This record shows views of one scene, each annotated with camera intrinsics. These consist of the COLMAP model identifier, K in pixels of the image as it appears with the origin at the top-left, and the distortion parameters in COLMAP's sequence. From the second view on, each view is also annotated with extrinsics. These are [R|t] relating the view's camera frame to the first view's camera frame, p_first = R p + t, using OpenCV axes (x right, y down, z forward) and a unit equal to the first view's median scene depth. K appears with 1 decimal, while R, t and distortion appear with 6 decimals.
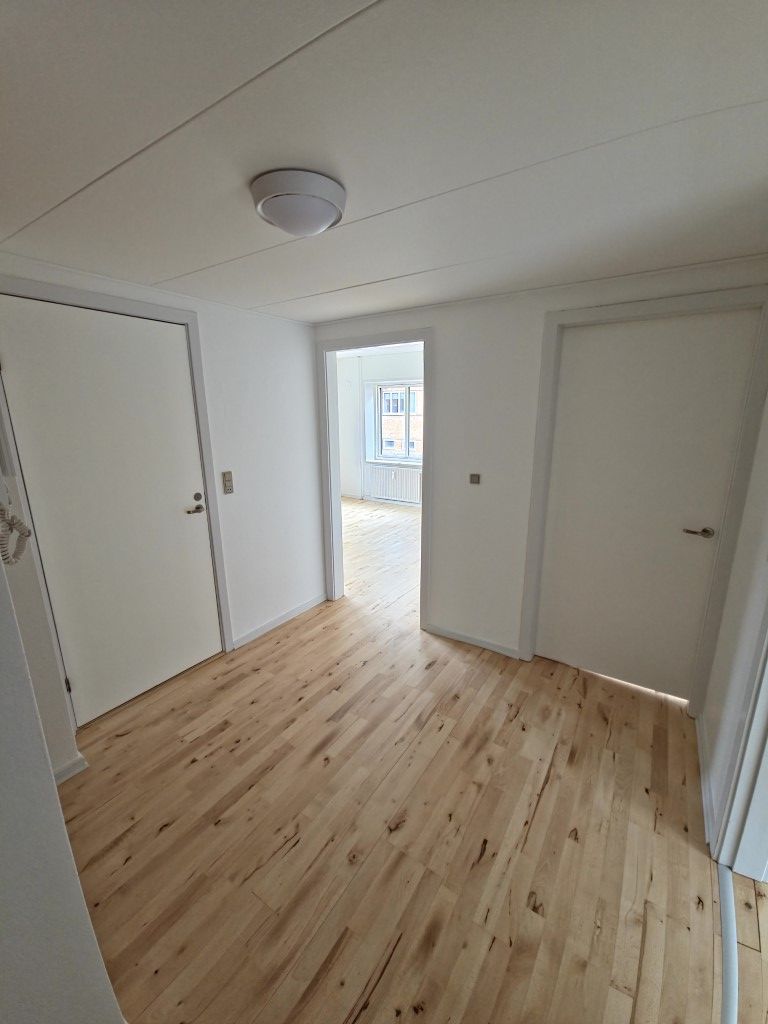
lens RADIAL K [[415.1, 0, 387.3], [0, 415.1, 514.6], [0, 0, 1]] dist [0.000794, -0.006713]
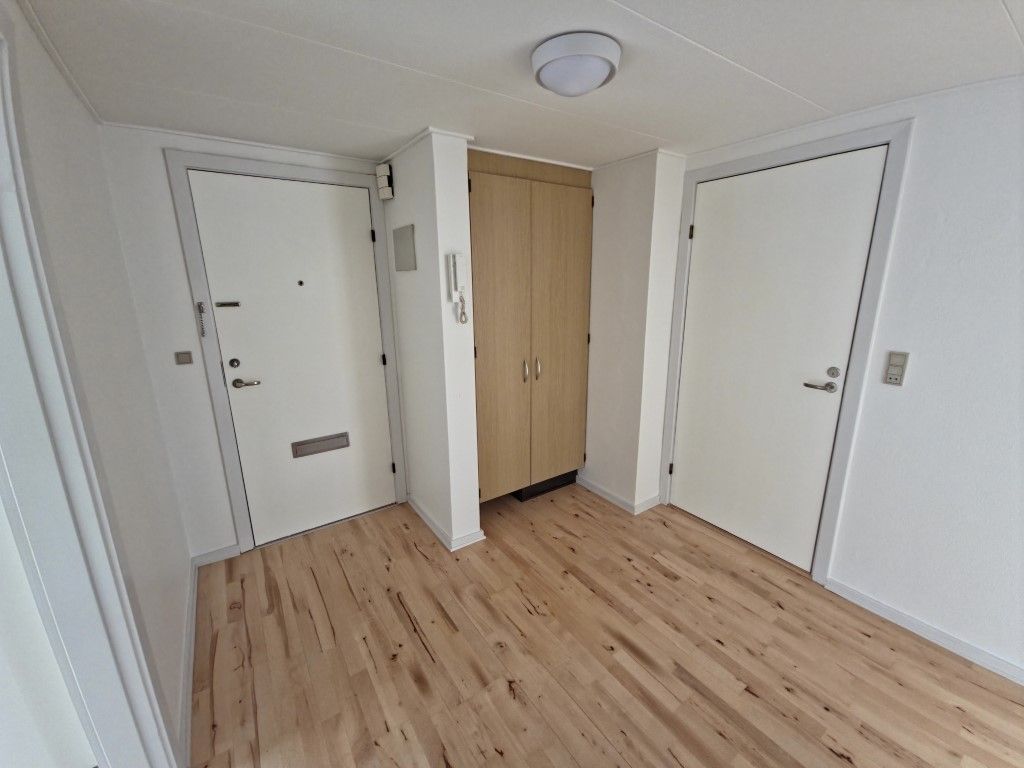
lens RADIAL K [[415.1, 0, 511.6], [0, 415.1, 377.2], [0, 0, 1]] dist [0.000794, -0.006713]
pose [[-0.384563, 0.220848, -0.896291, 0.618474], [-0.207519, 0.925422, 0.317065, -0.201013], [0.899470, 0.307929, -0.310053, 0.900570]]
